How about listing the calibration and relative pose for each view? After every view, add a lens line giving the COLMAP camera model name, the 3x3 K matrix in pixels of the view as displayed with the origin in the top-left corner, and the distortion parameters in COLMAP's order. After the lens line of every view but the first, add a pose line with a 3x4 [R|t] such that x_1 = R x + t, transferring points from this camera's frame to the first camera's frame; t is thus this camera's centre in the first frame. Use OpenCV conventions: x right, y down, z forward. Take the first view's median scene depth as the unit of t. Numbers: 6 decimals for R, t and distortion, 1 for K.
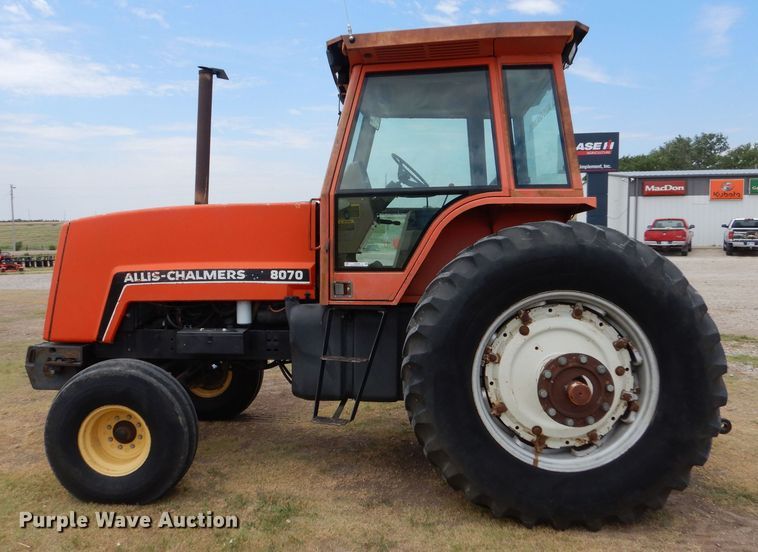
lens RADIAL K [[639.2, 0, 347.5], [0, 639.2, 263.7], [0, 0, 1]] dist [0.013936, 0.004426]
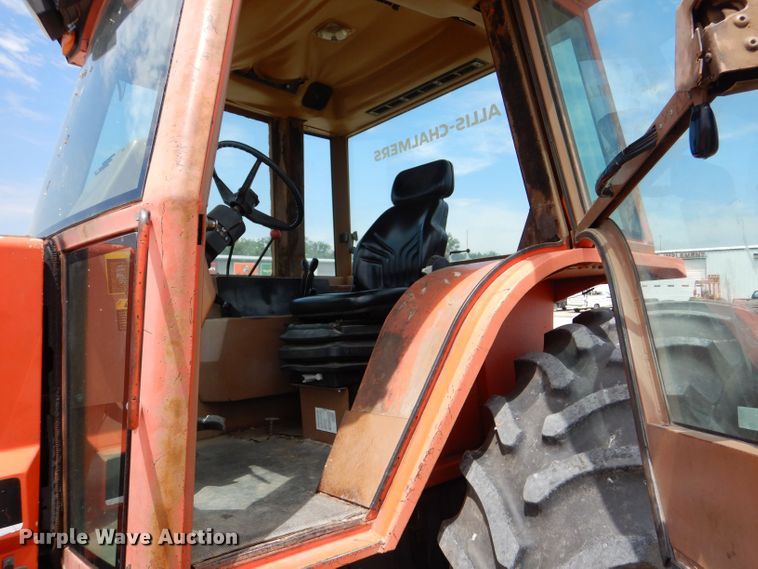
lens RADIAL K [[548.4, 0, 380.7], [0, 548.4, 282.9], [0, 0, 1]] dist [0.026853, 0.001642]
pose [[0.675860, 0.018536, 0.736797, -0.133191], [0.048738, 0.996372, -0.069774, -0.050931], [-0.735416, 0.083068, 0.672505, 0.727800]]
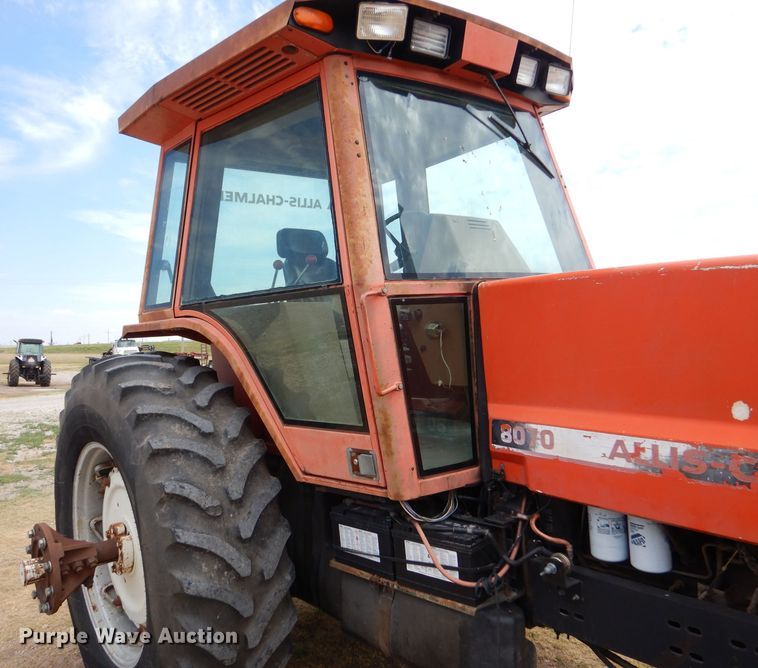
lens RADIAL K [[648.5, 0, 316.7], [0, 648.5, 329.2], [0, 0, 1]] dist [0.012297, 0.004721]
pose [[-0.684462, 0.043621, 0.727742, -0.320337], [0.062990, 0.998014, -0.000577, -0.070977], [-0.726322, 0.045445, -0.685850, 1.589775]]
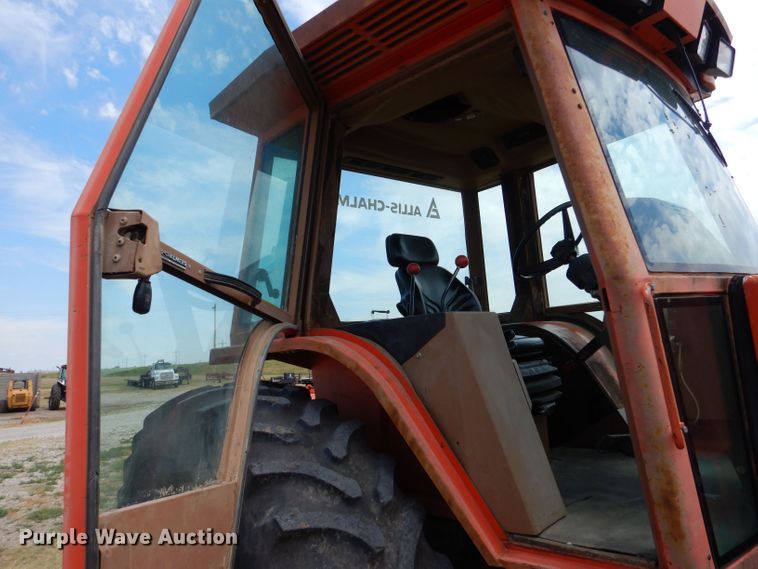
lens RADIAL K [[548.5, 0, 381.5], [0, 548.5, 281.4], [0, 0, 1]] dist [0.019808, -0.008741]
pose [[-0.747452, 0.141969, 0.648969, -0.088993], [0.089796, 0.989524, -0.113045, -0.079922], [-0.658219, -0.026221, -0.752370, 1.522674]]
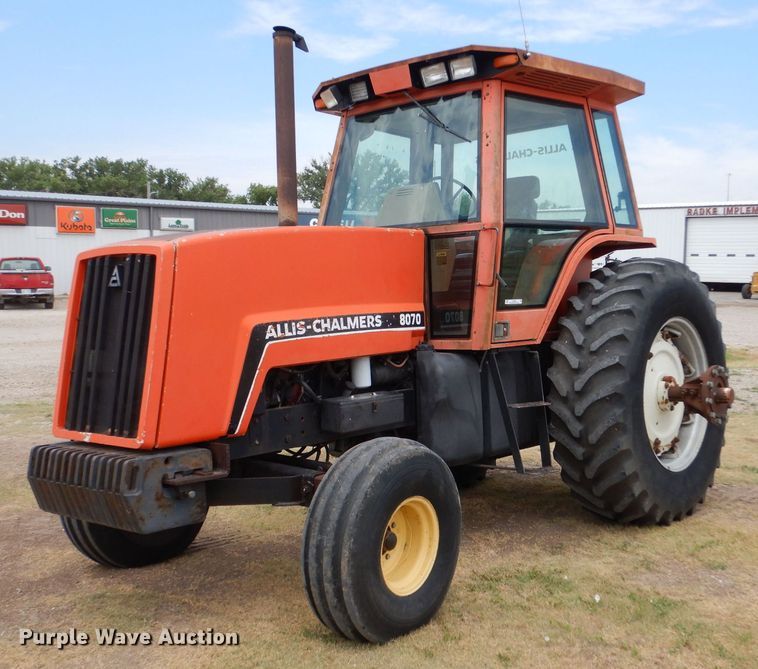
lens RADIAL K [[964.8, 0, 407.7], [0, 964.8, 339.2], [0, 0, 1]] dist [-0.018514, 0.000000]
pose [[0.560370, -0.051957, 0.826611, -1.107488], [0.040089, 0.998562, 0.035588, -0.000510], [-0.827272, 0.013195, 0.561647, 0.328276]]
